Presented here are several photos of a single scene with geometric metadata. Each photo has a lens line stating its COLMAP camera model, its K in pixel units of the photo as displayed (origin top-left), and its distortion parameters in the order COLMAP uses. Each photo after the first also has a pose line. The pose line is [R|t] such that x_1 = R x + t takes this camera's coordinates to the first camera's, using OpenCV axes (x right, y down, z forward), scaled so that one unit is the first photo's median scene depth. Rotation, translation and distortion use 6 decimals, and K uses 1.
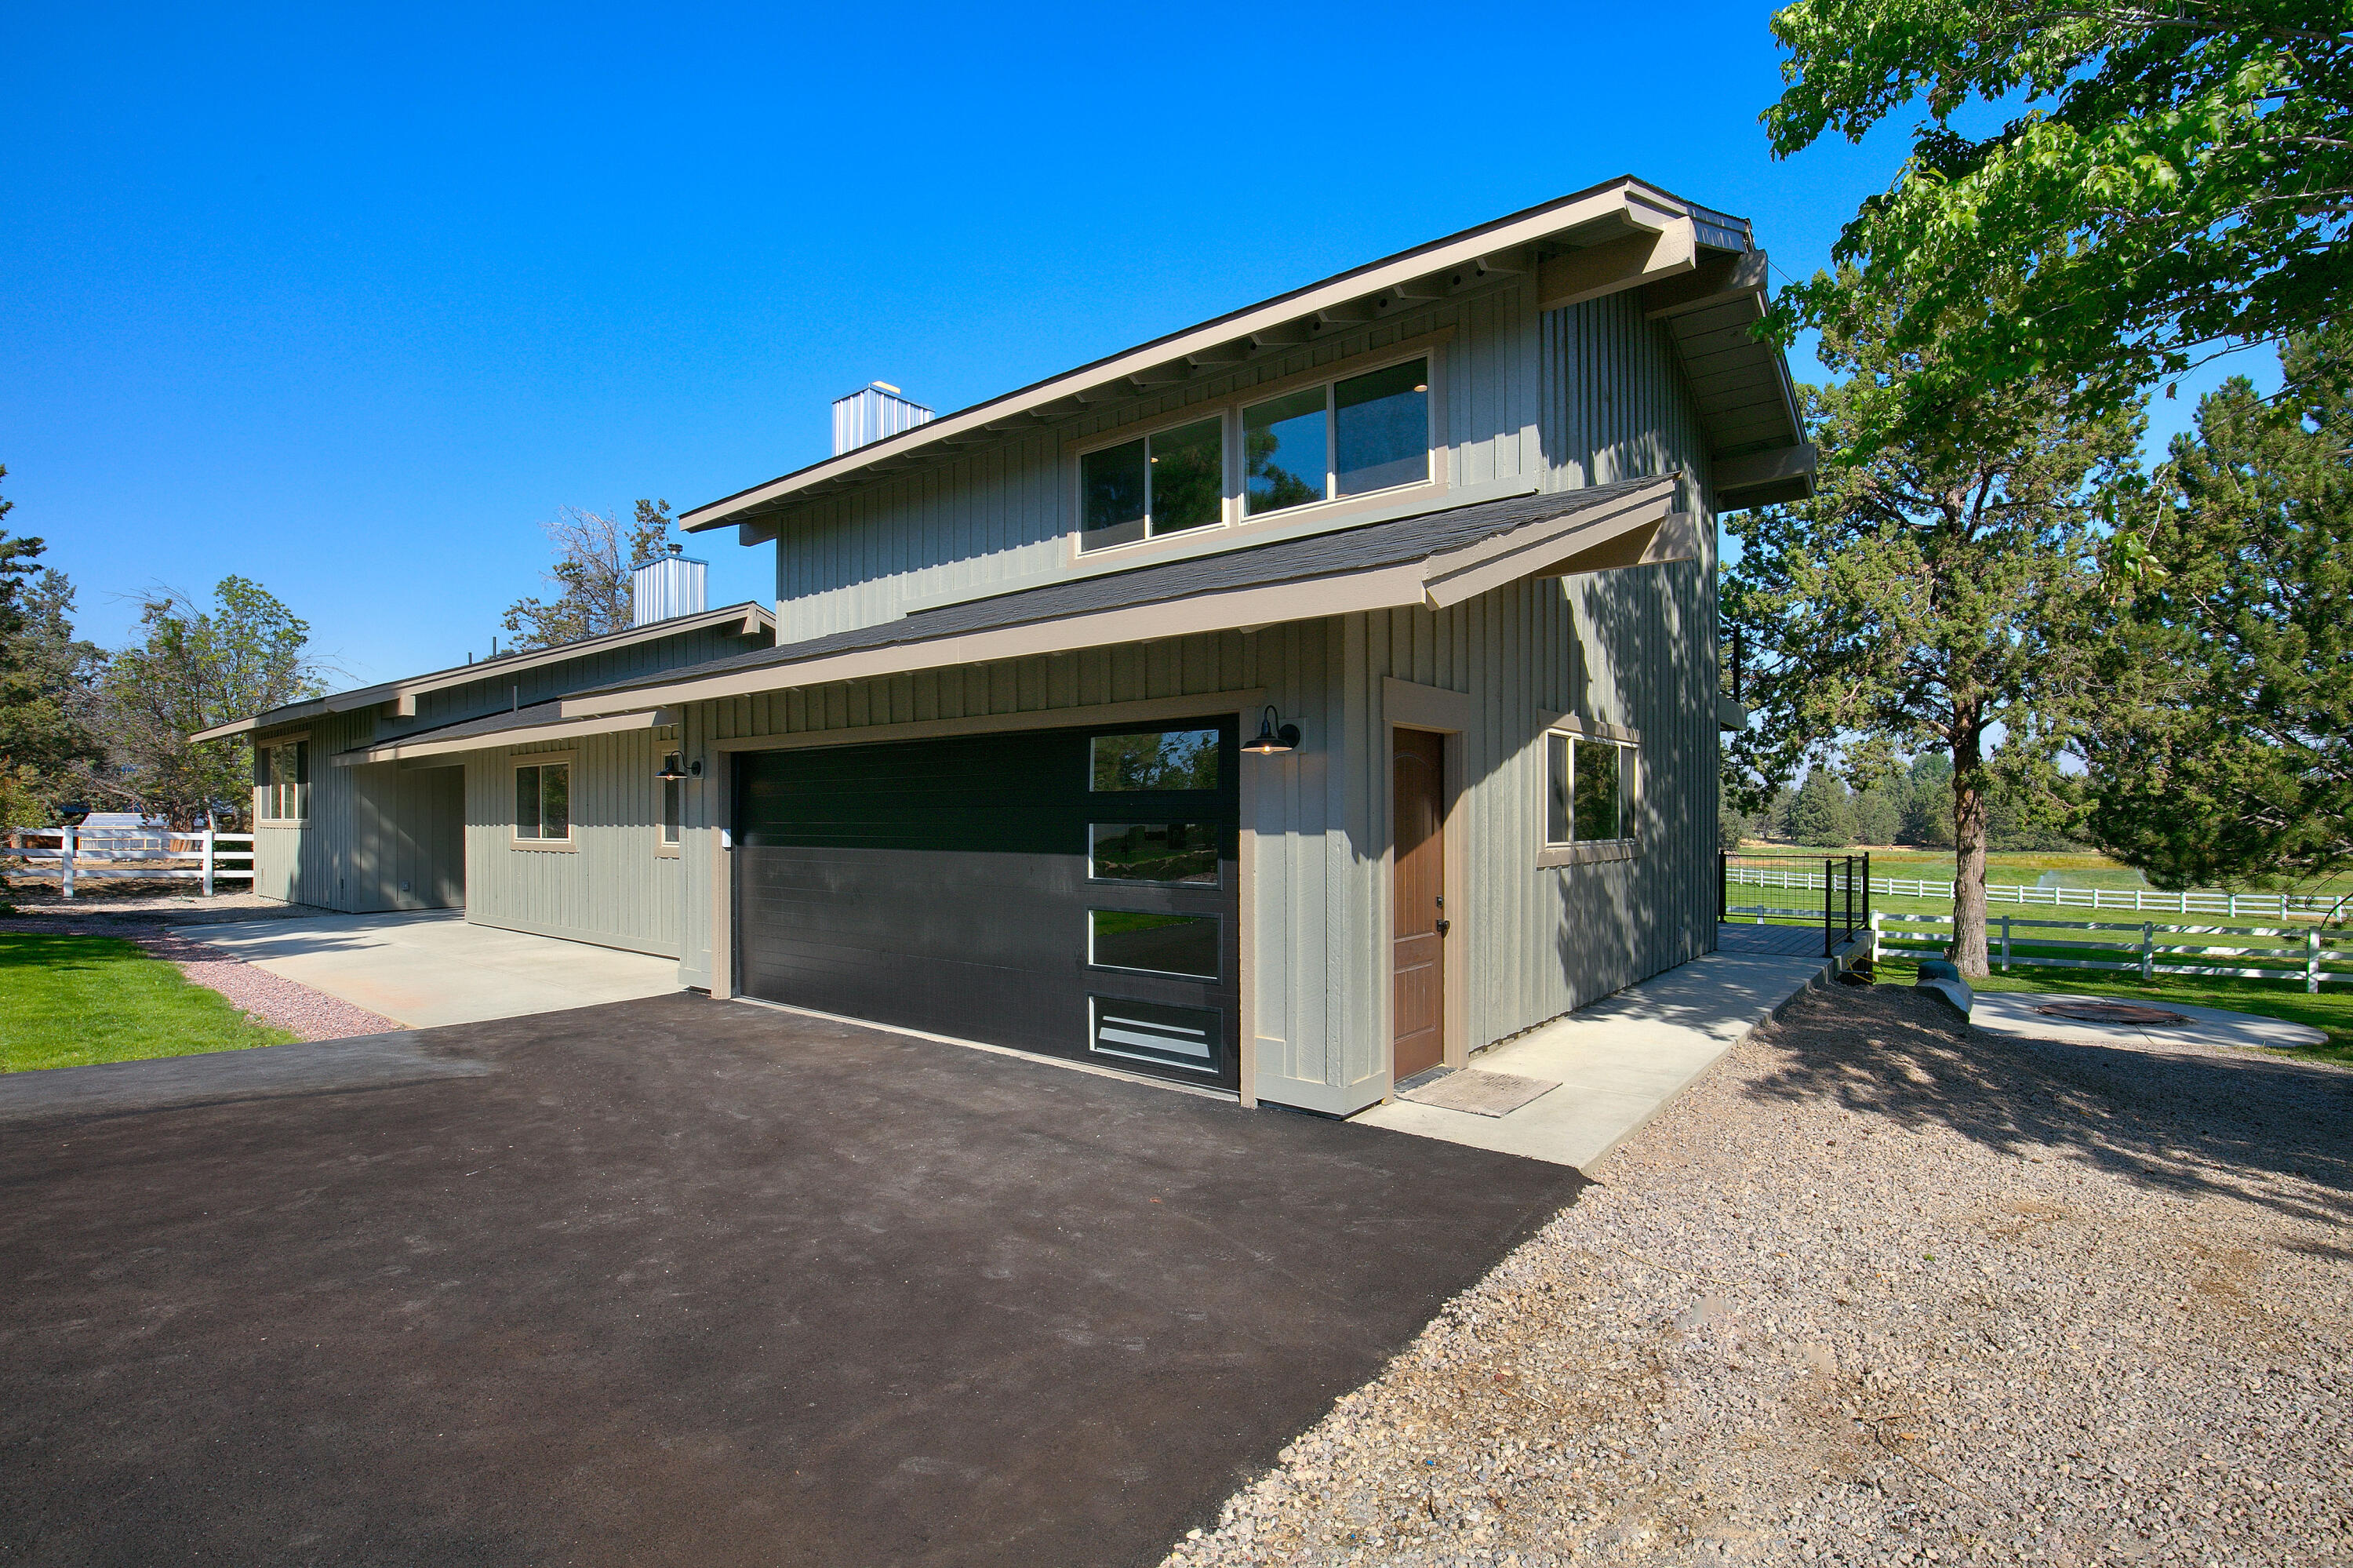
lens RADIAL K [[1097.2, 0, 1116.7], [0, 1097.2, 822.8], [0, 0, 1]] dist [-0.028453, 0.002661]
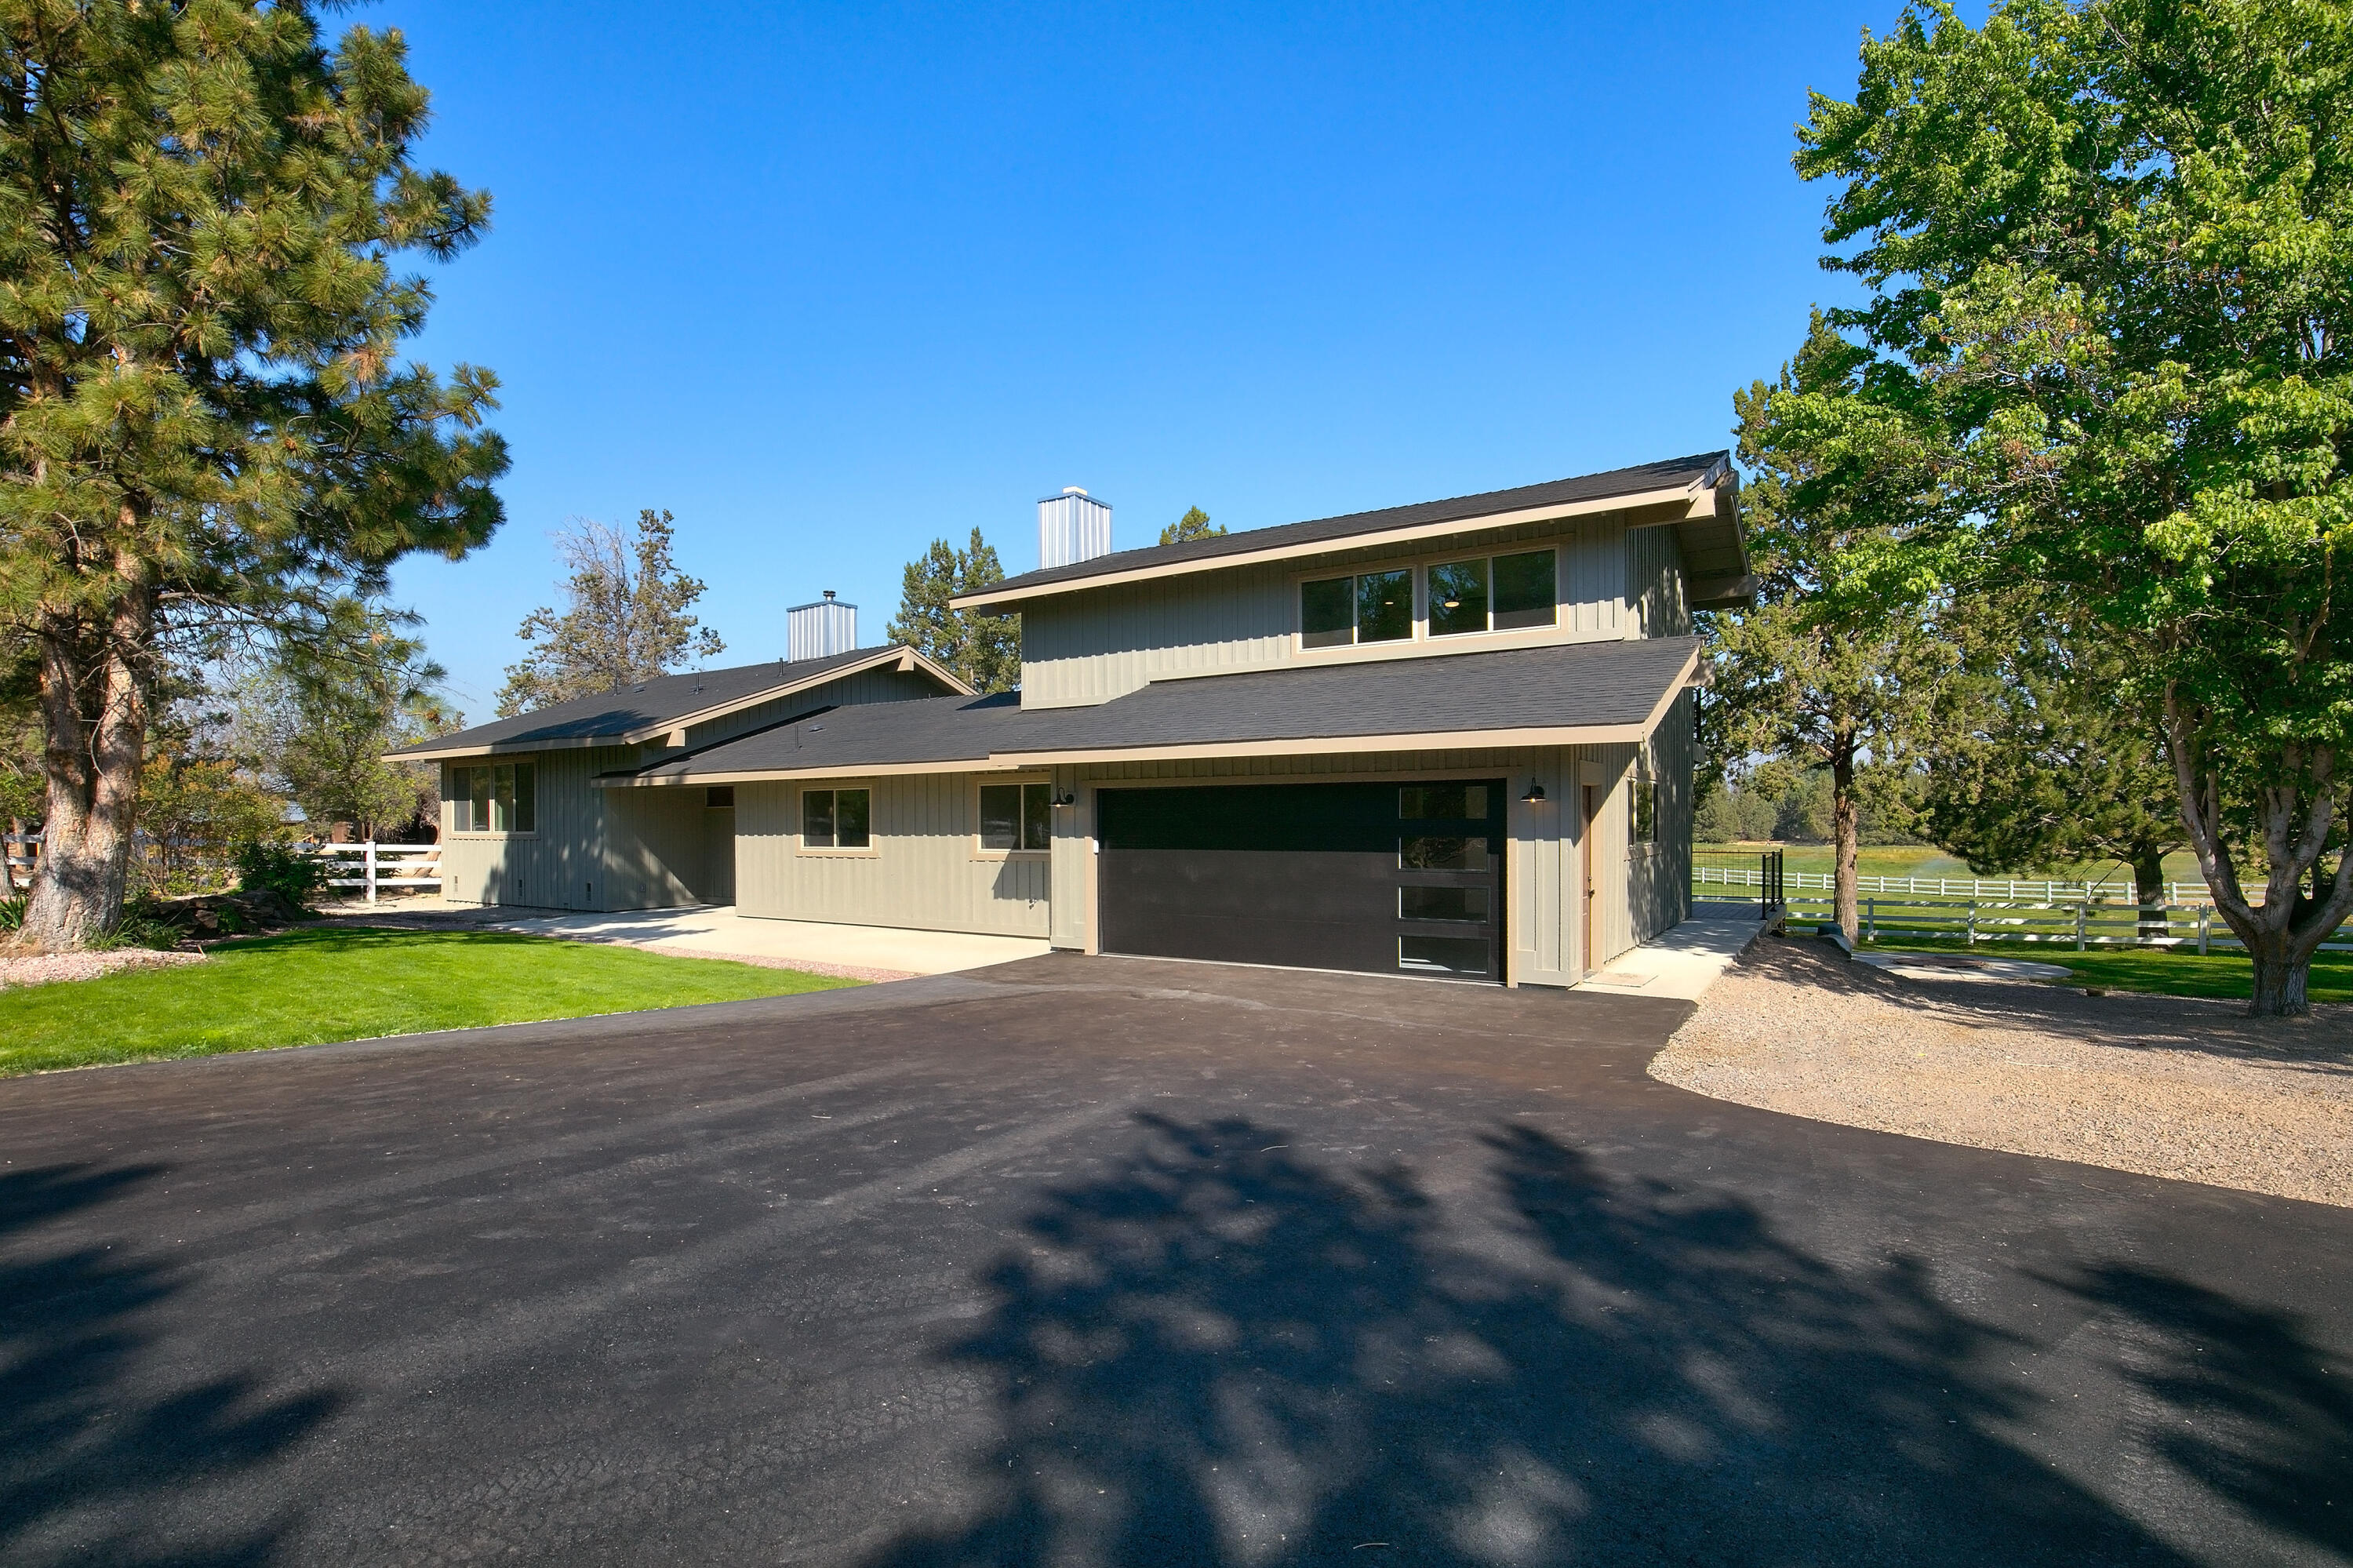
lens RADIAL K [[1097.2, 0, 1214.4], [0, 1097.2, 832.0], [0, 0, 1]] dist [-0.028453, 0.002661]
pose [[0.989131, -0.006531, 0.146893, -0.173748], [0.005462, 0.999956, 0.007679, -0.006514], [-0.146936, -0.006793, 0.989123, -0.206658]]
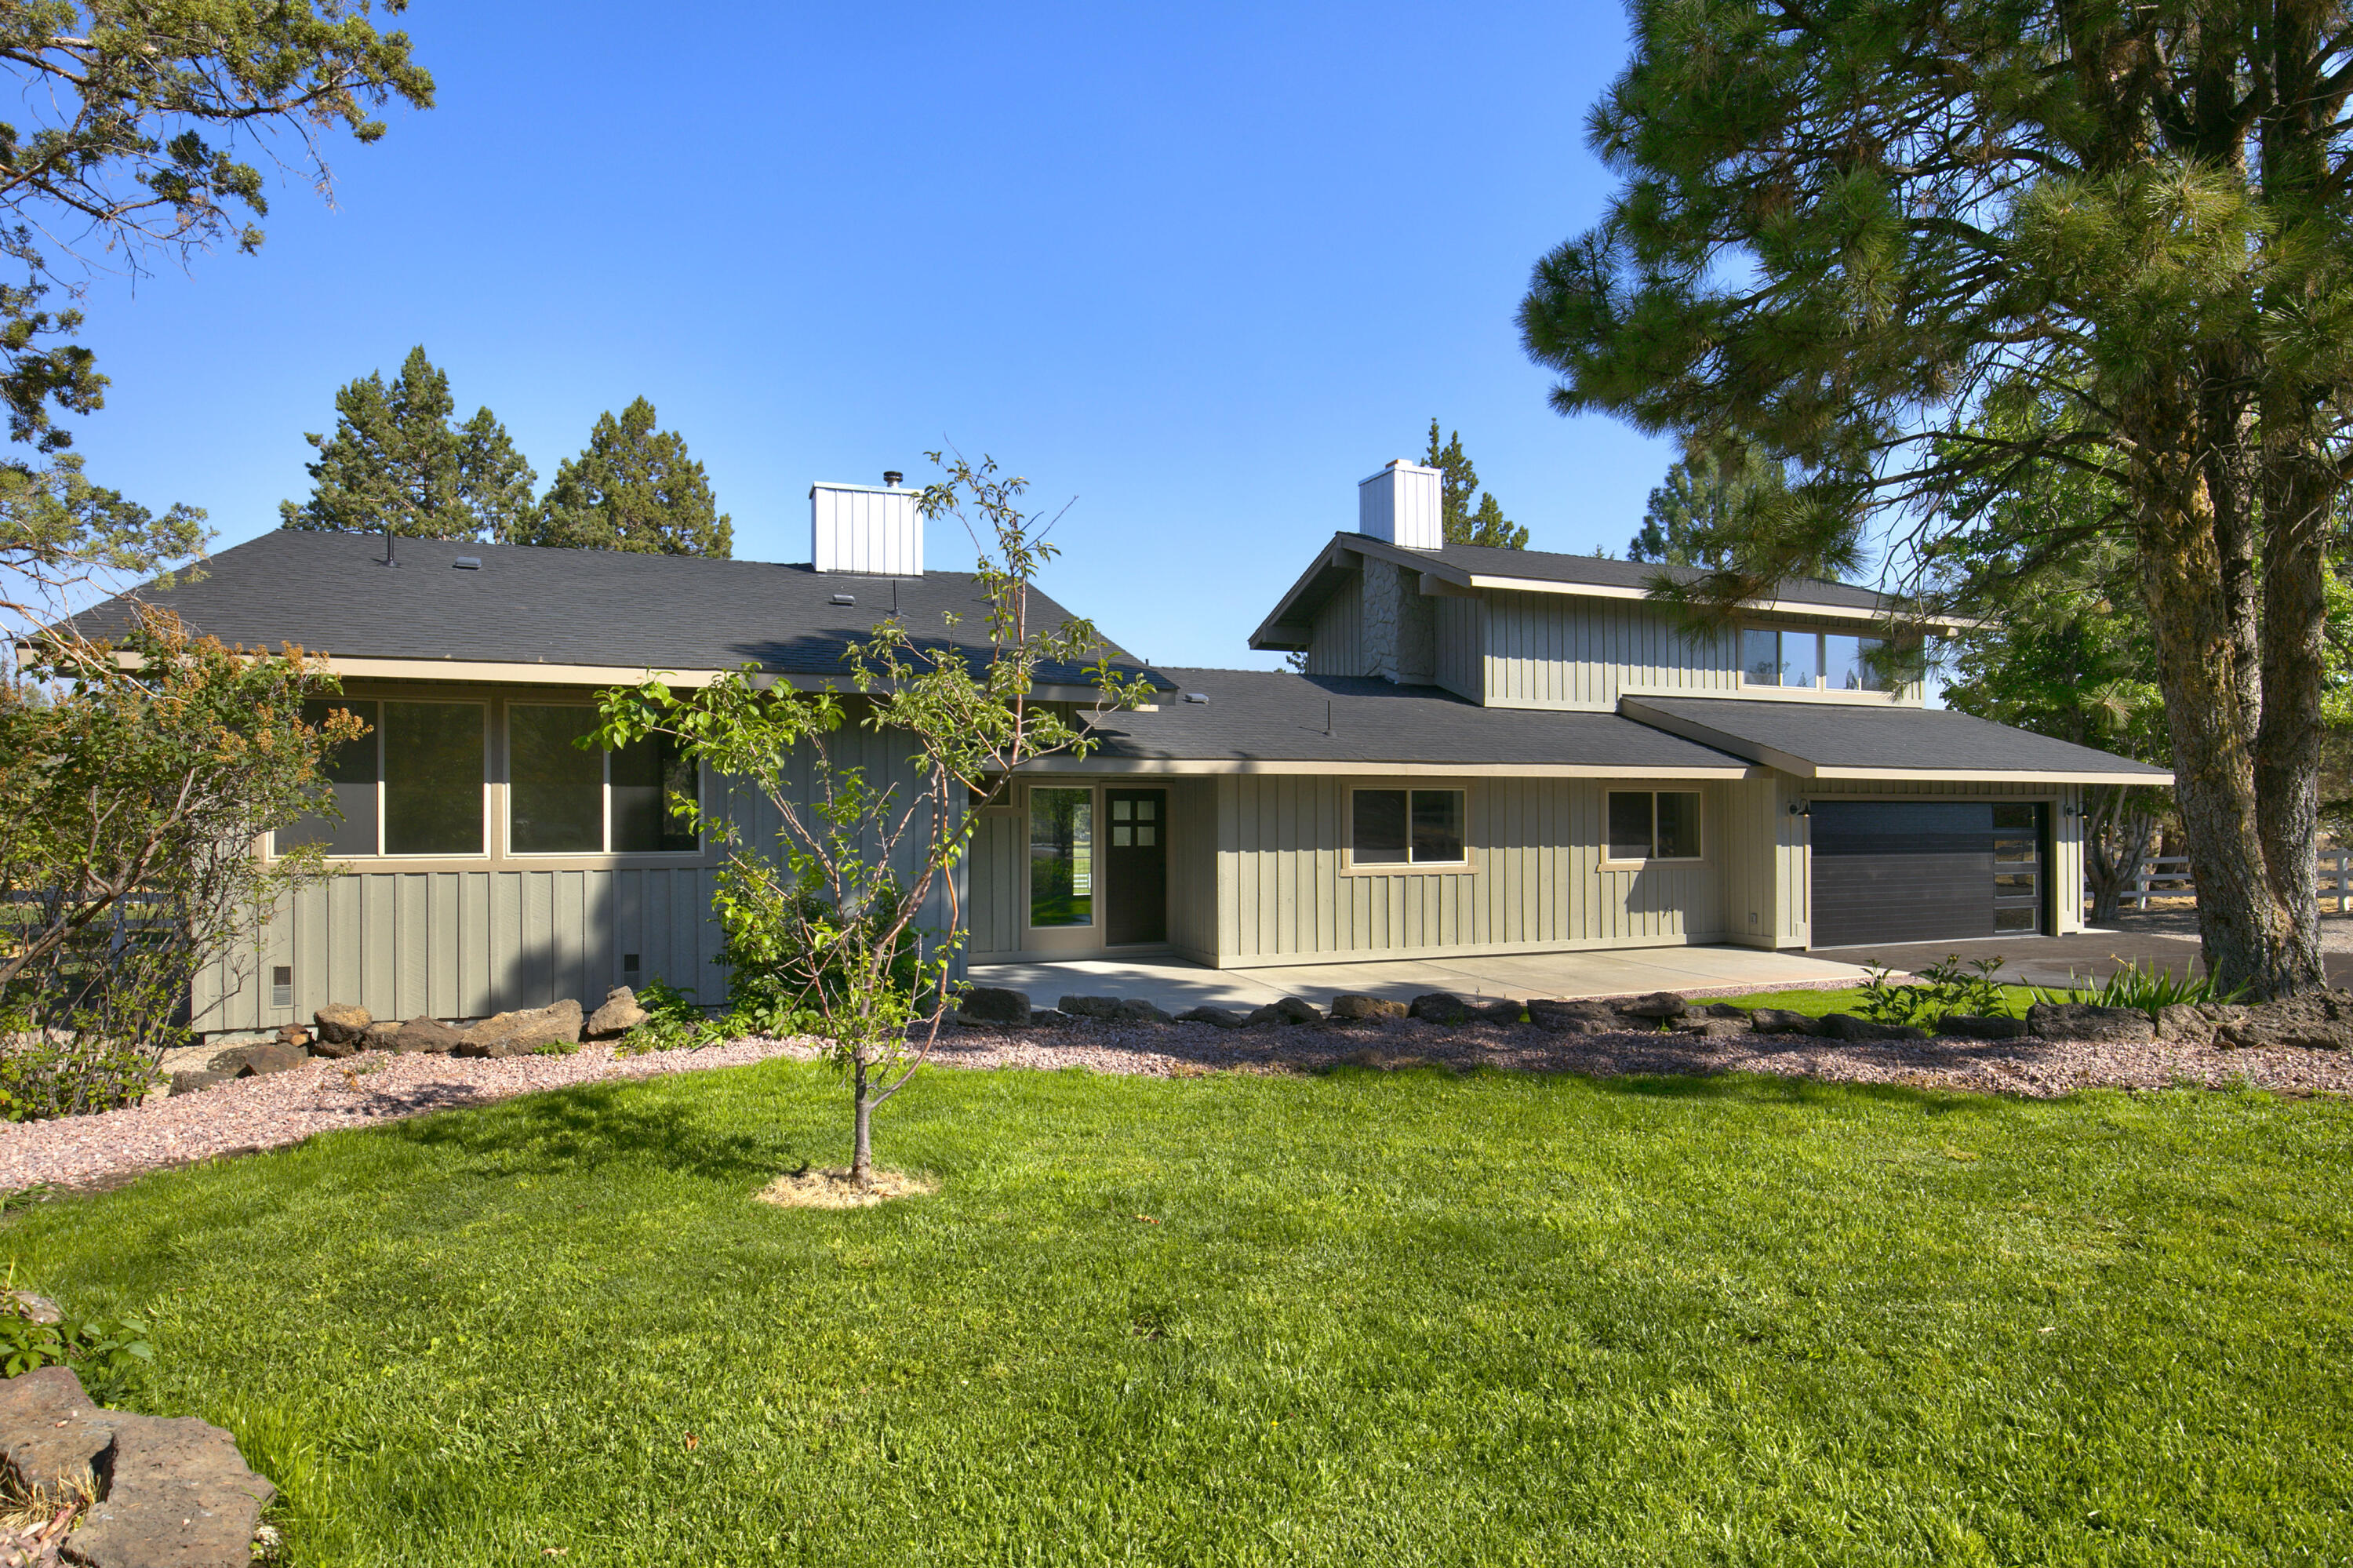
lens RADIAL K [[1262.7, 0, 1141.4], [0, 1262.7, 833.3], [0, 0, 1]] dist [-0.021794, -0.001523]
pose [[0.460595, -0.005687, 0.887592, -1.054273], [0.007340, 0.999970, 0.002598, -0.011251], [-0.887580, 0.005318, 0.460622, 0.434605]]
